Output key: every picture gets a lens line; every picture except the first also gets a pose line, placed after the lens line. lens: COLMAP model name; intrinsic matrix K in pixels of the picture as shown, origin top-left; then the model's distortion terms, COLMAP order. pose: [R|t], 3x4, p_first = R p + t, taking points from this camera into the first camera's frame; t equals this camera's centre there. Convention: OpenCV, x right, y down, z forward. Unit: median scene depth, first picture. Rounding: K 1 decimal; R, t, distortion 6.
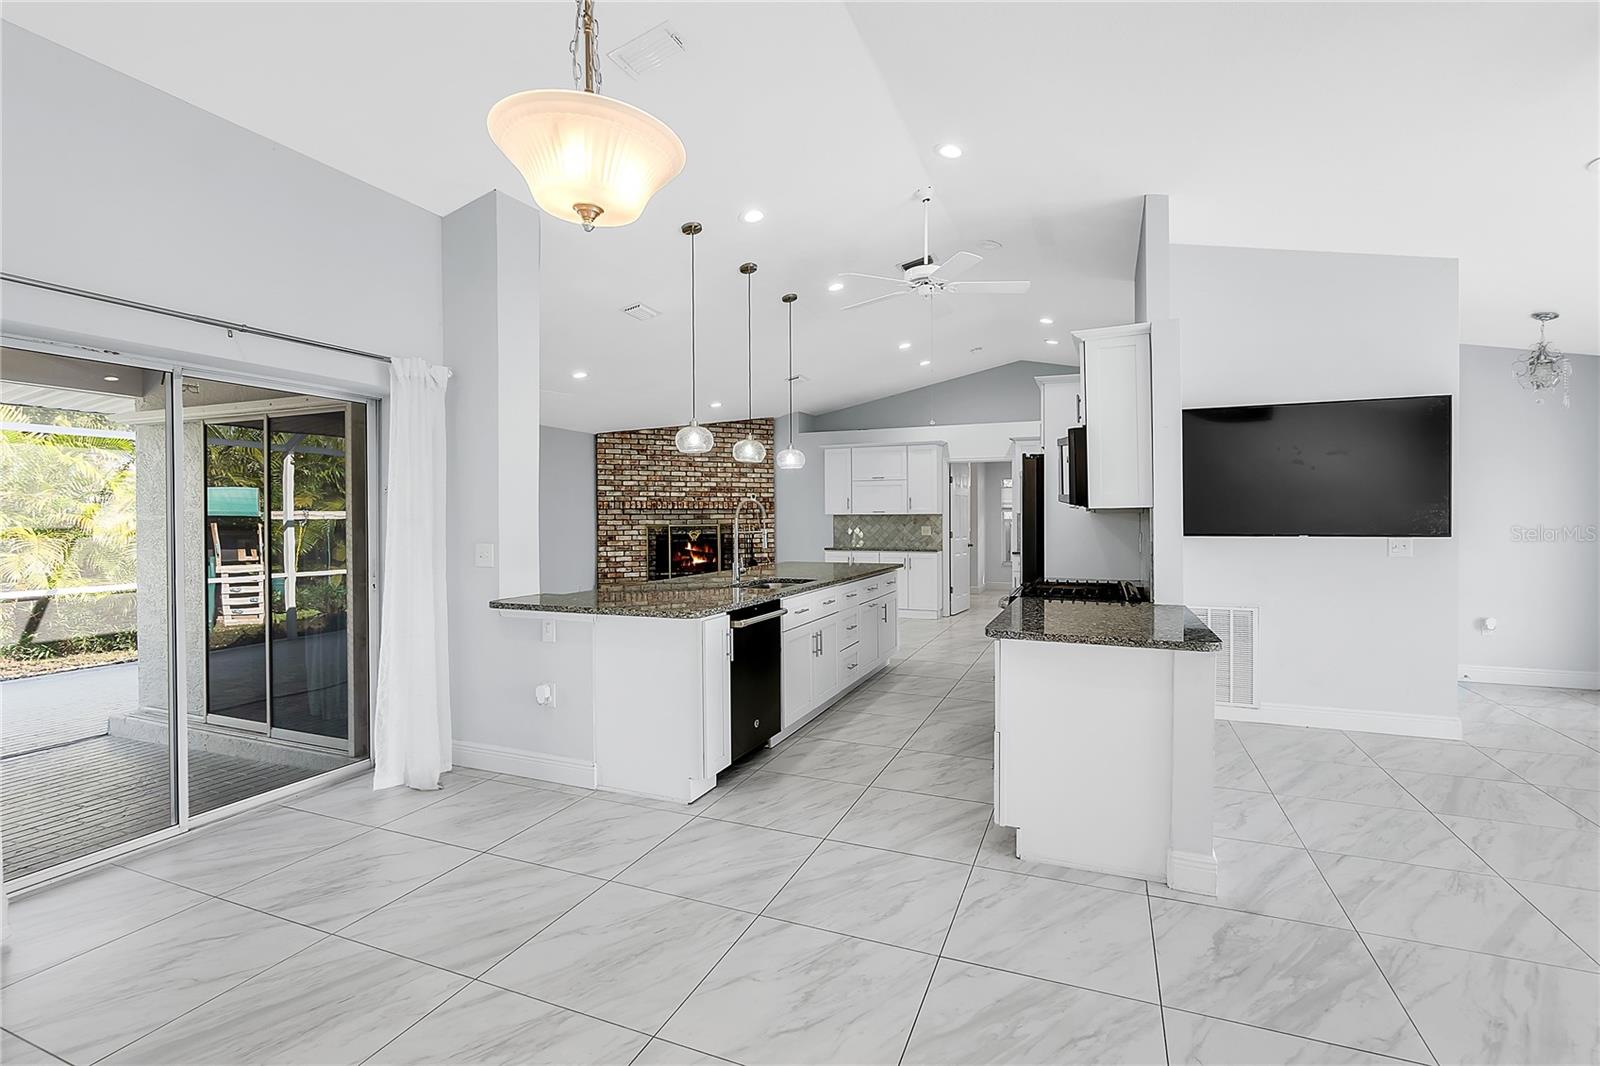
lens RADIAL K [[715.3, 0, 802.3], [0, 715.3, 513.6], [0, 0, 1]] dist [-0.009602, 0.003780]
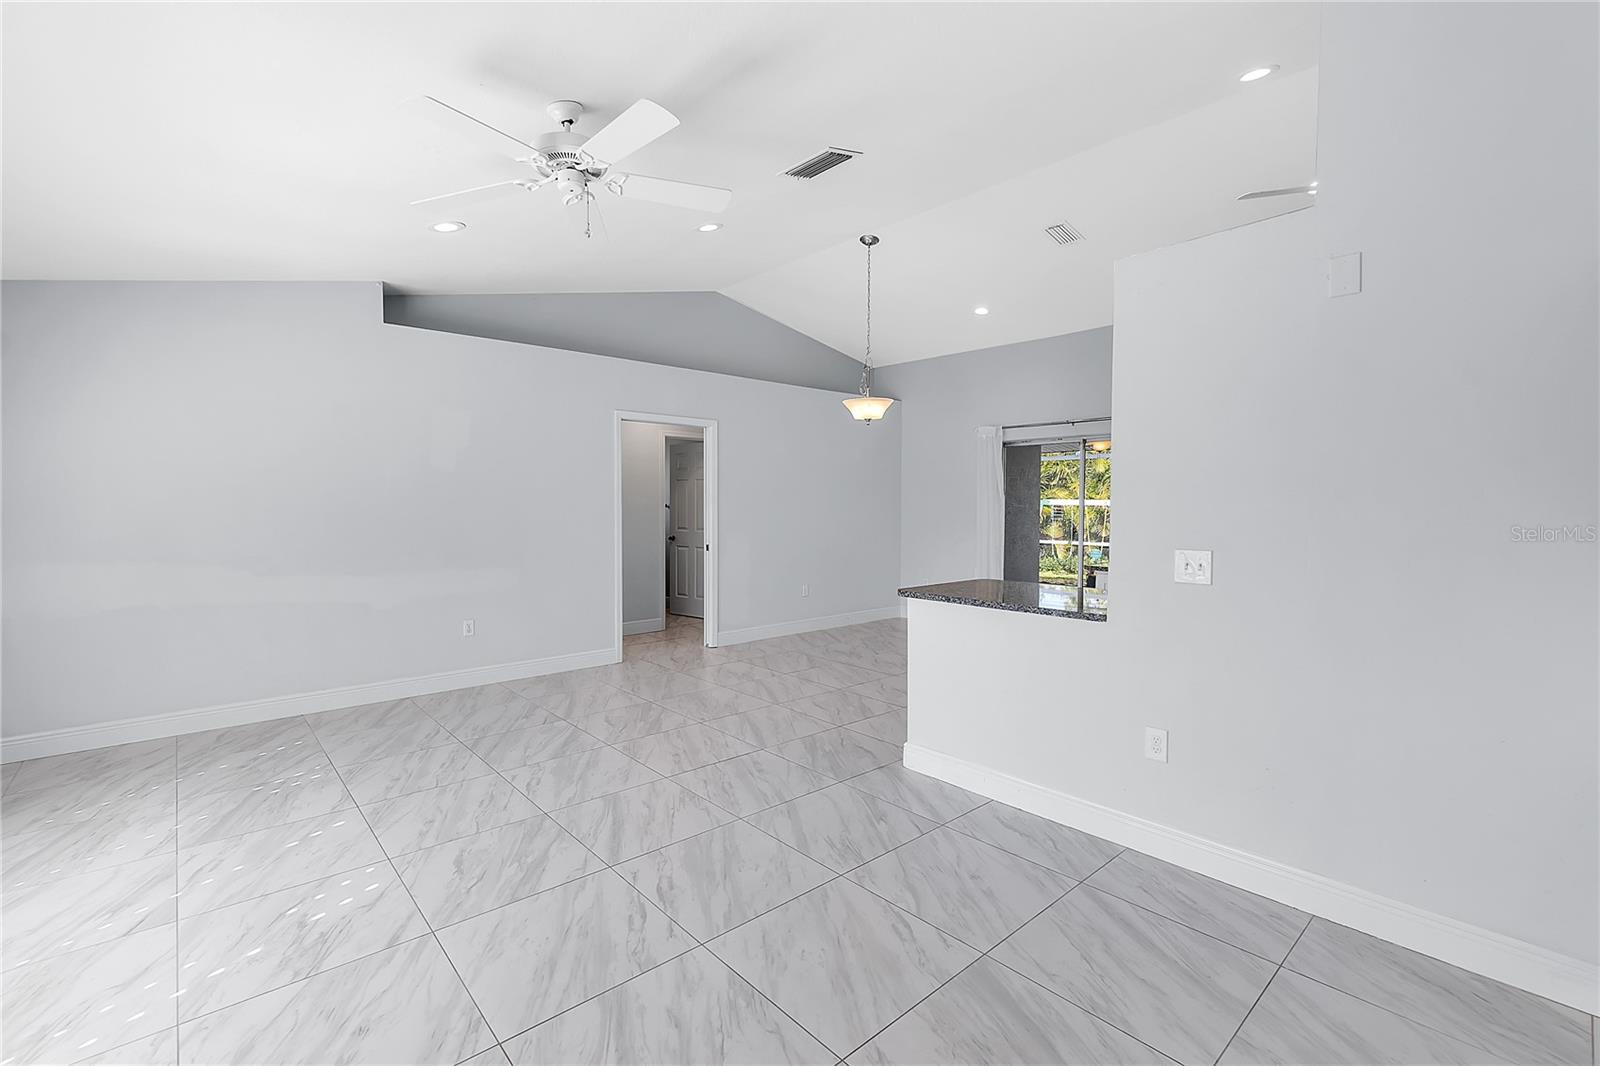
lens RADIAL K [[715.3, 0, 804.2], [0, 715.3, 536.8], [0, 0, 1]] dist [-0.009602, 0.003780]
pose [[-0.439220, 0.040713, -0.897456, 1.345452], [0.000609, 0.998986, 0.045022, 0.000475], [0.898379, 0.019228, -0.438800, 0.991619]]
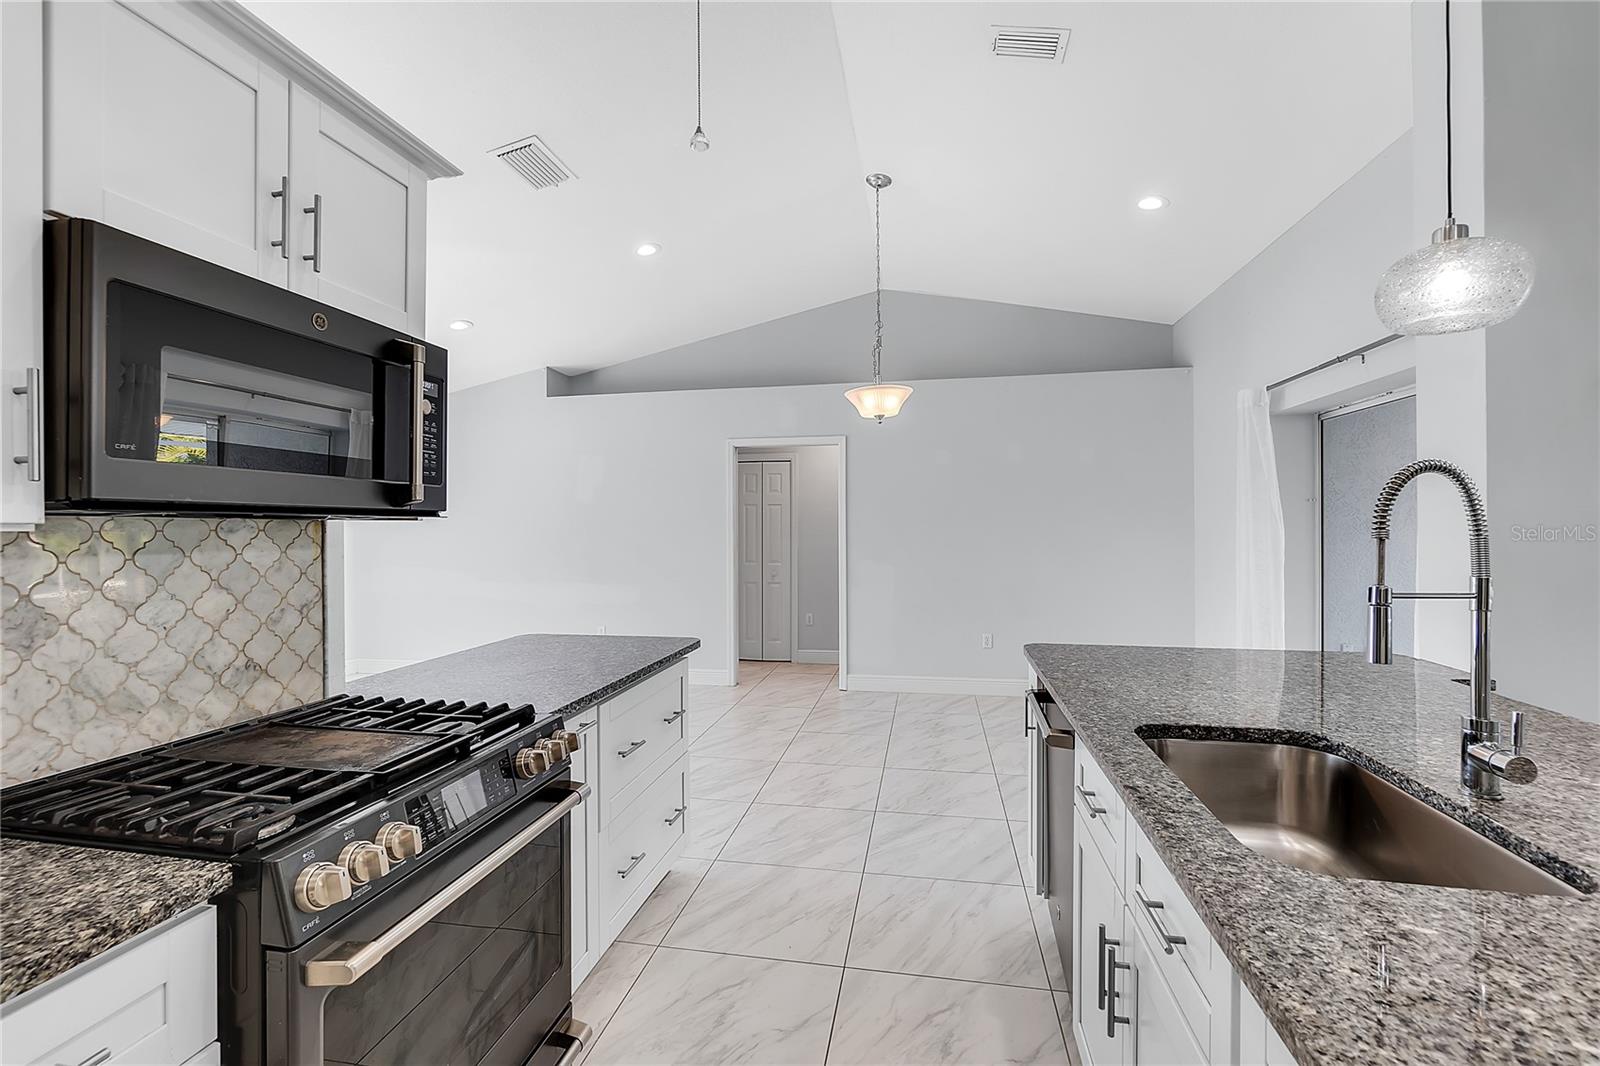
lens RADIAL K [[715.3, 0, 773.4], [0, 715.3, 529.3], [0, 0, 1]] dist [-0.009602, 0.003780]
pose [[-0.984632, 0.009567, -0.174378, 0.248888], [0.010278, 0.999942, -0.003172, 0.001118], [0.174338, -0.004916, -0.984674, 1.540864]]
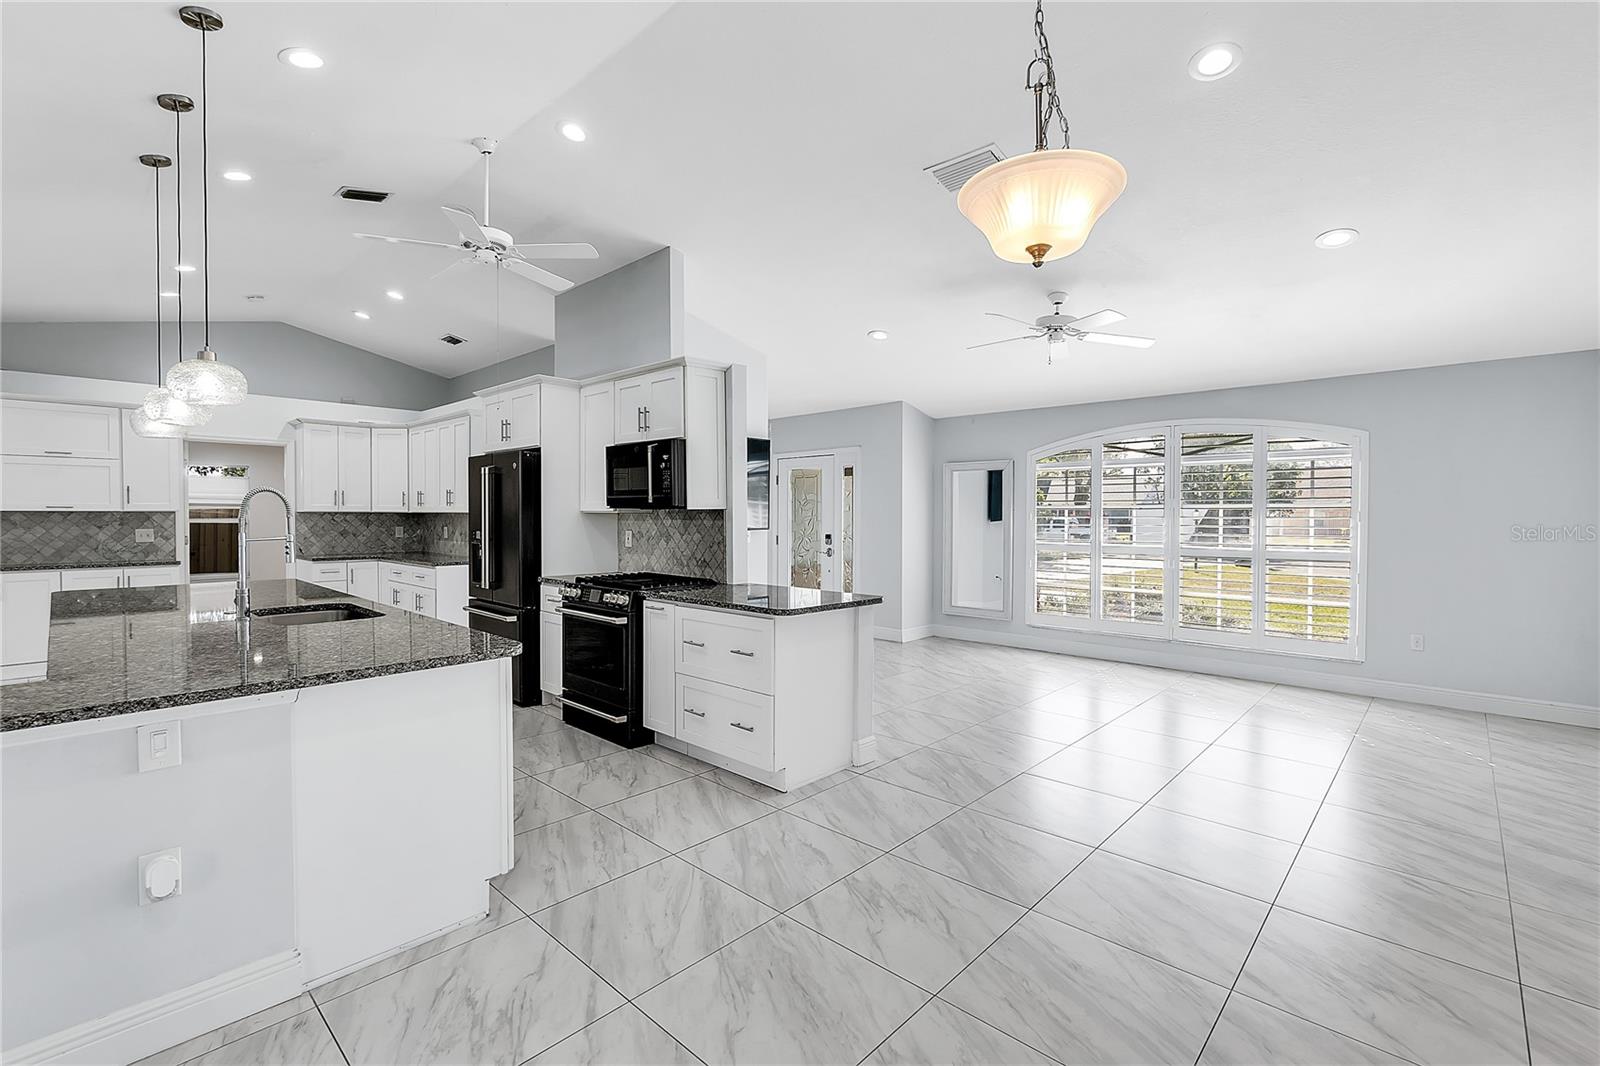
lens RADIAL K [[715.3, 0, 813.0], [0, 715.3, 534.5], [0, 0, 1]] dist [-0.009602, 0.003780]
pose [[0.351904, -0.022534, 0.935765, -0.635894], [-0.007663, 0.999607, 0.026953, -0.000464], [-0.936005, -0.016656, 0.351594, 0.398321]]
